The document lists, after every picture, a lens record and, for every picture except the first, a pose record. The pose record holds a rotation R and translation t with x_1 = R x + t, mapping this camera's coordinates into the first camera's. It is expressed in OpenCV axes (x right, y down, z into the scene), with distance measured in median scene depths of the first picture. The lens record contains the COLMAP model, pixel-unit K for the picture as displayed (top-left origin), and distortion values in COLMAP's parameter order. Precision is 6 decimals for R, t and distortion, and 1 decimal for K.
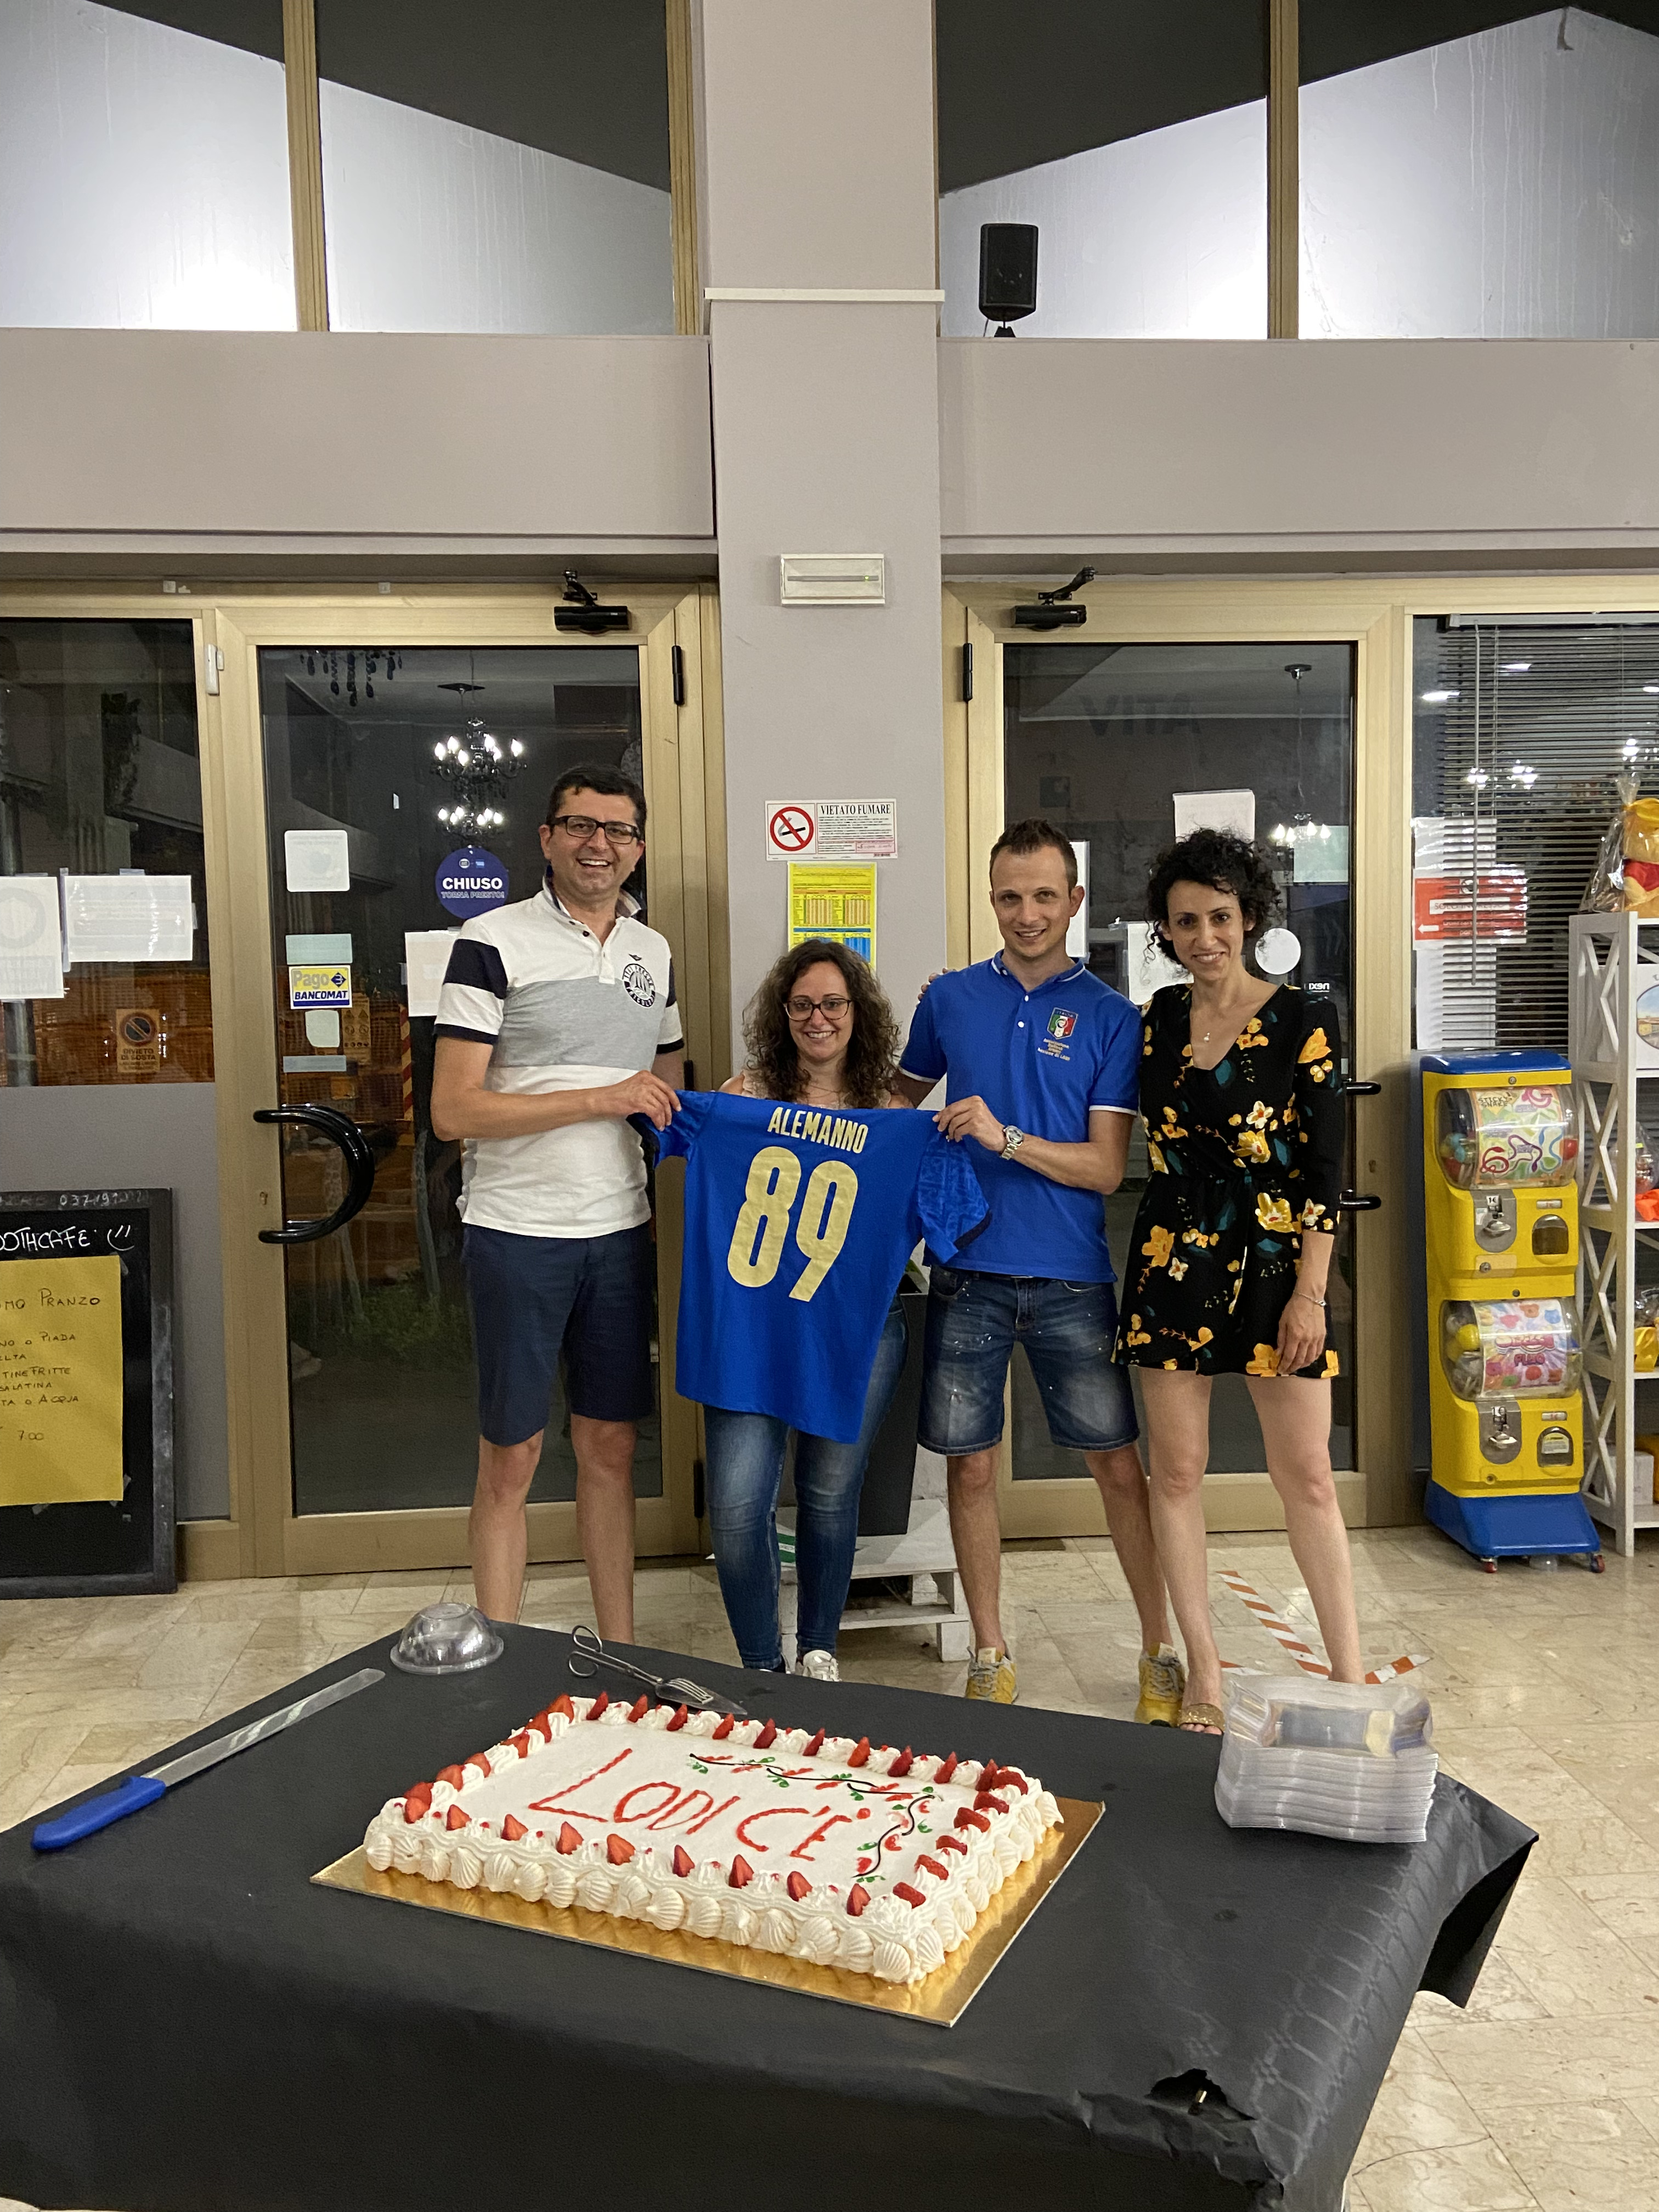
lens RADIAL K [[1869.4, 0, 854.7], [0, 1869.4, 1101.0], [0, 0, 1]] dist [0.130140, -0.169380]
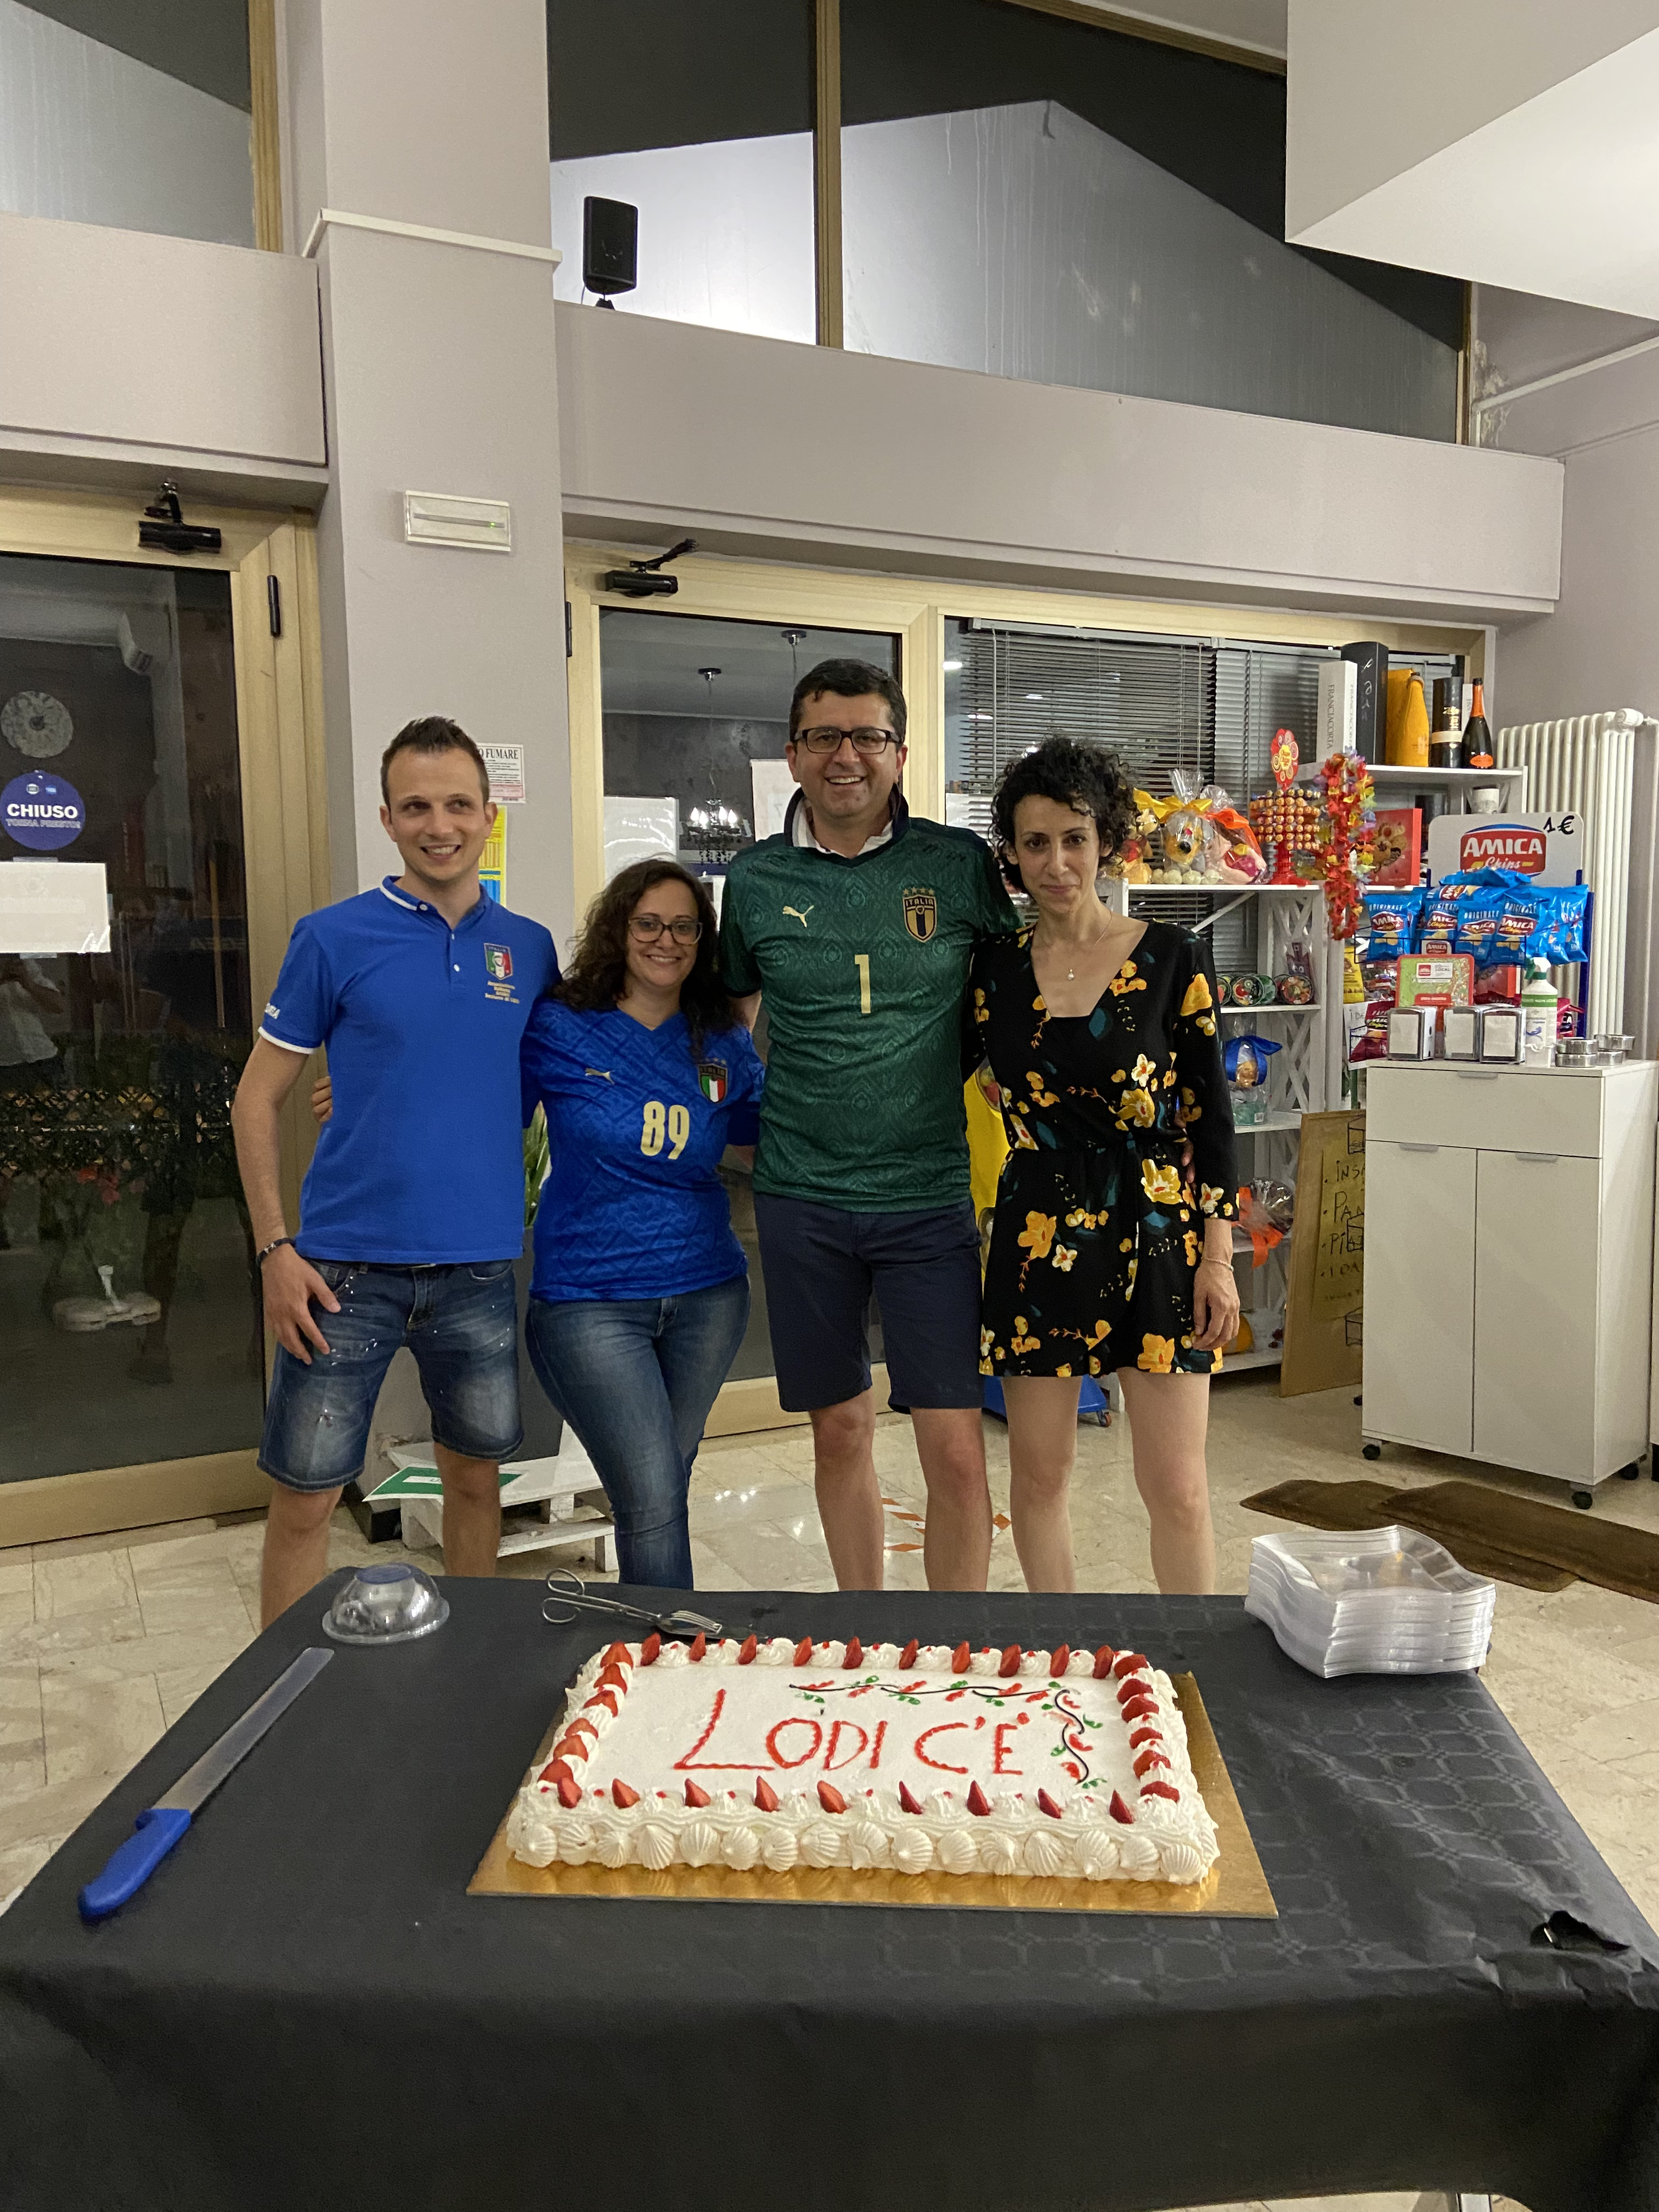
lens RADIAL K [[1644.1, 0, 836.0], [0, 1644.1, 1092.0], [0, 0, 1]] dist [0.126145, -0.164836]
pose [[0.933724, -0.020562, 0.357404, -0.143979], [0.014496, 0.999702, 0.019642, 0.012953], [-0.357701, -0.013159, 0.933743, 0.087974]]
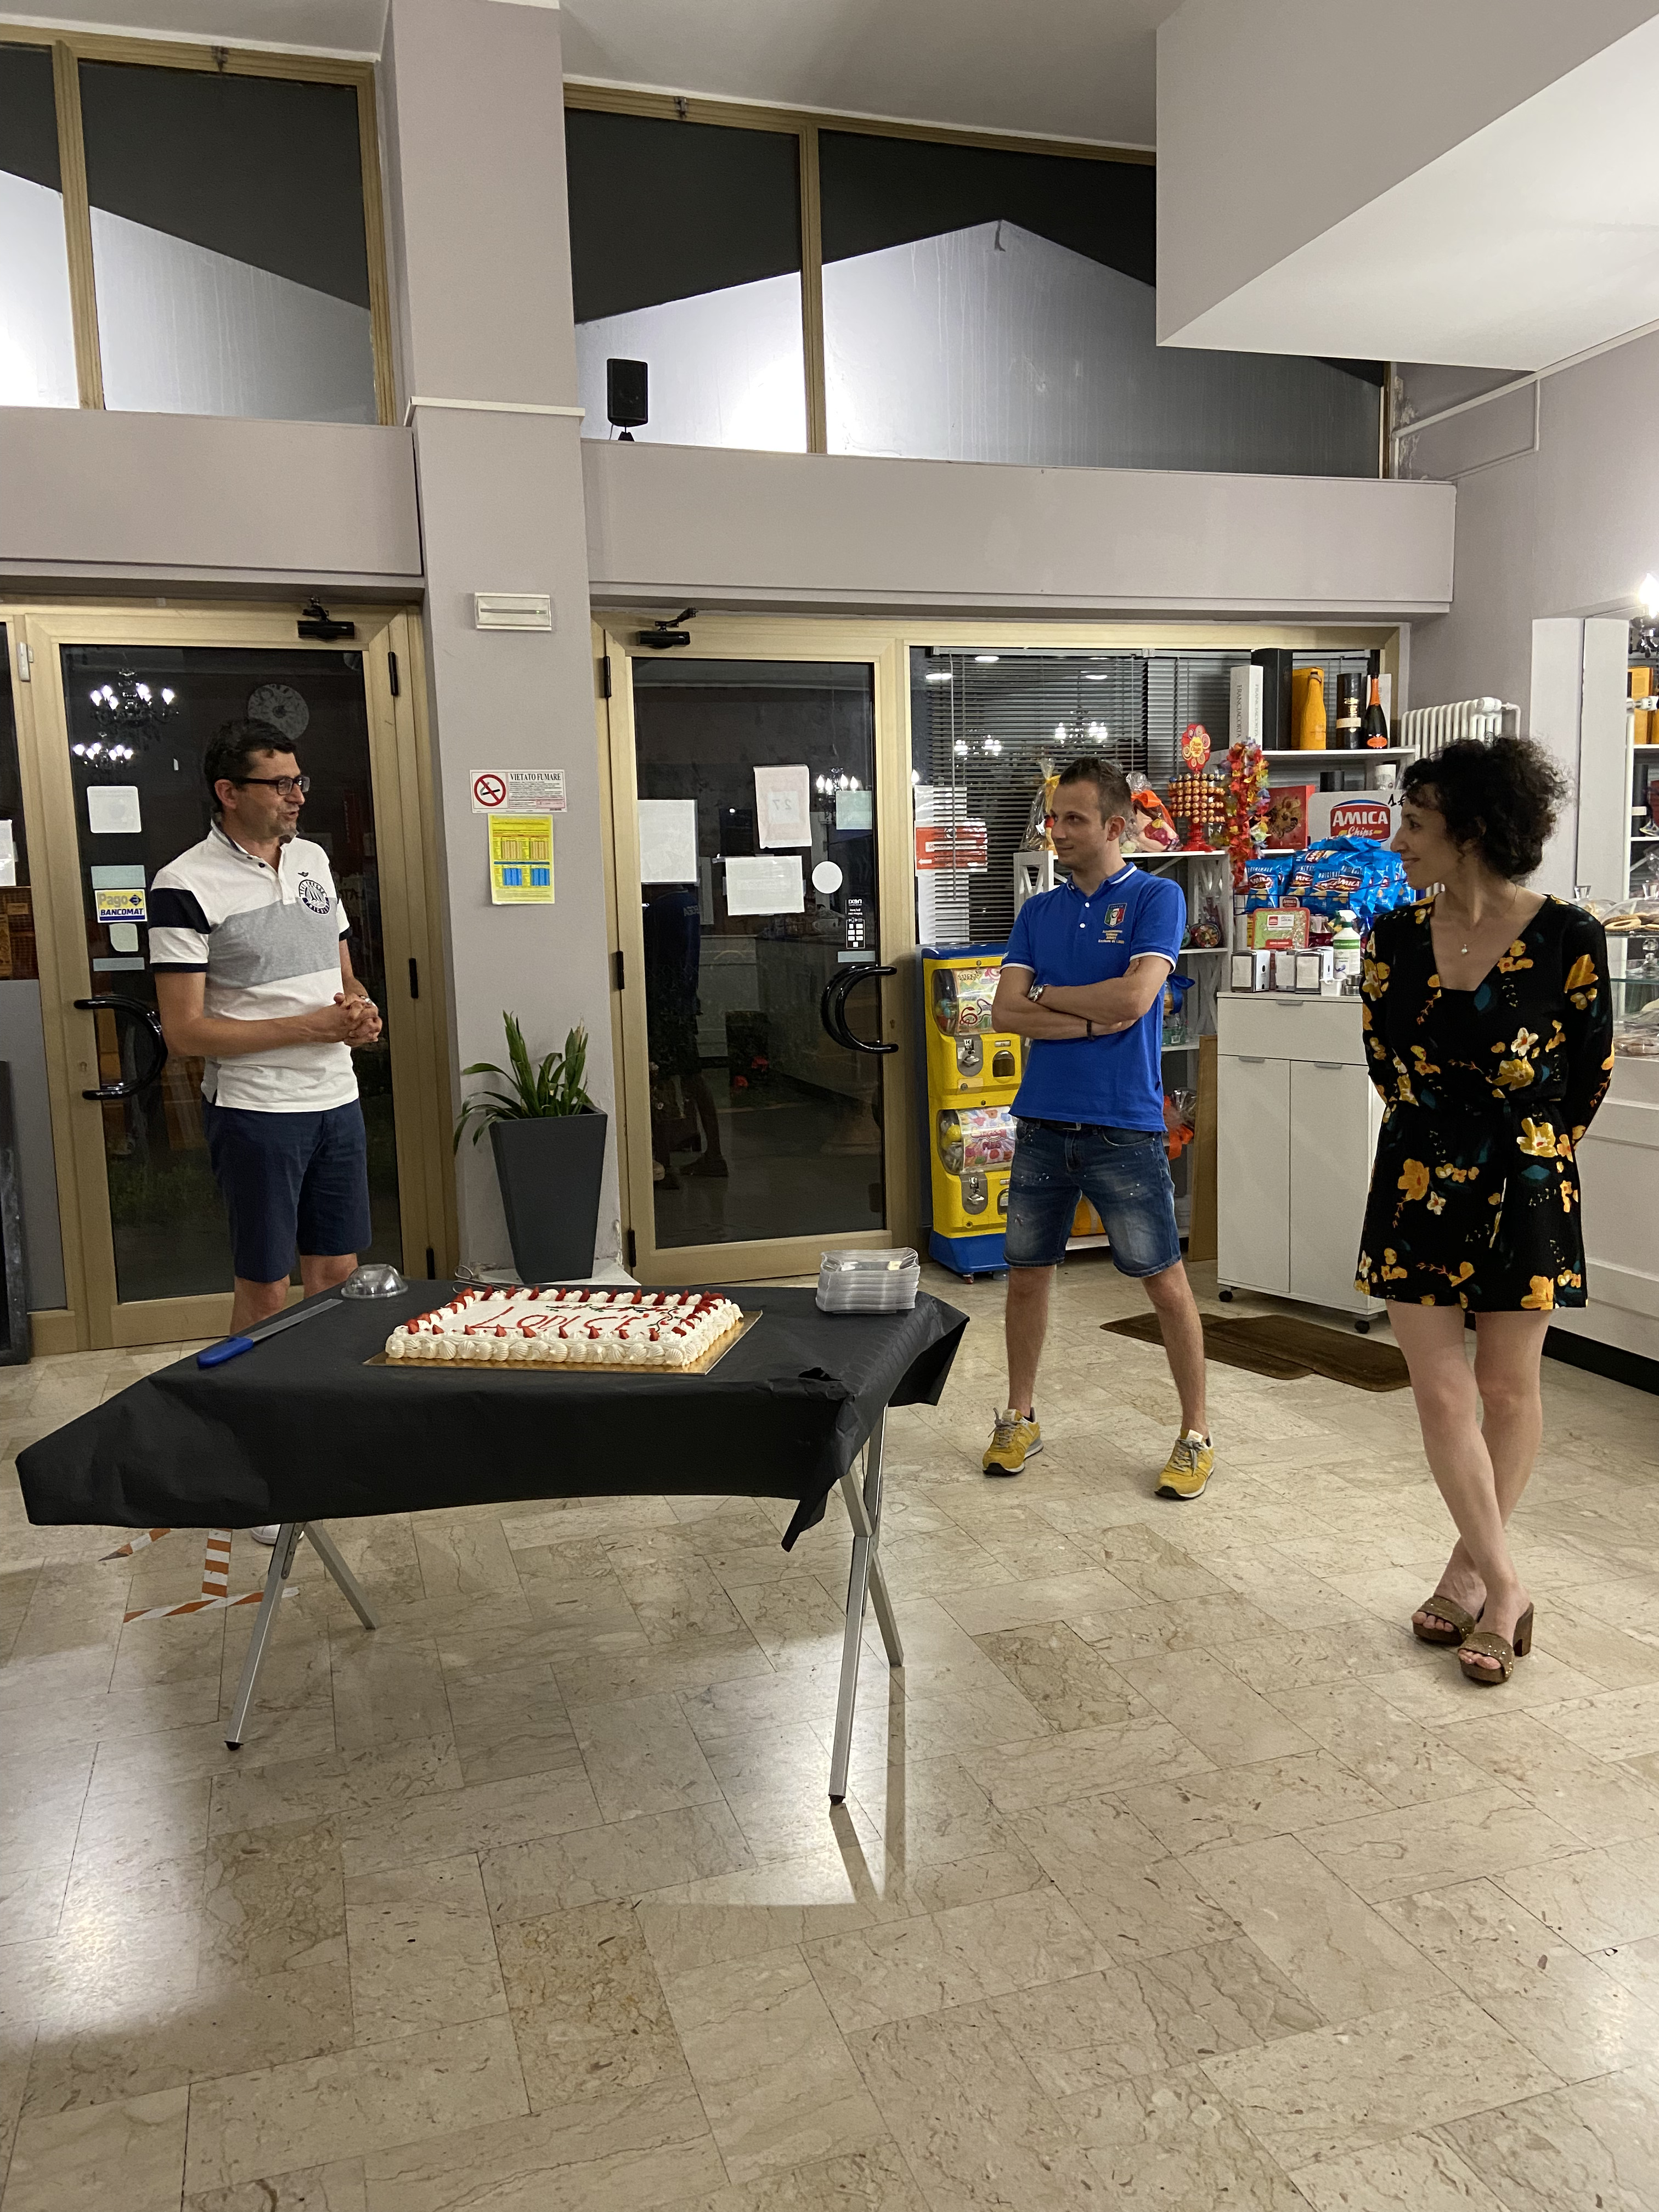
lens RADIAL K [[1644.1, 0, 836.0], [0, 1644.1, 1092.0], [0, 0, 1]] dist [0.126145, -0.164836]
pose [[0.973245, -0.035393, 0.227030, -0.069882], [0.023630, 0.998244, 0.054321, 0.018630], [-0.228554, -0.047503, 0.972372, -0.271828]]
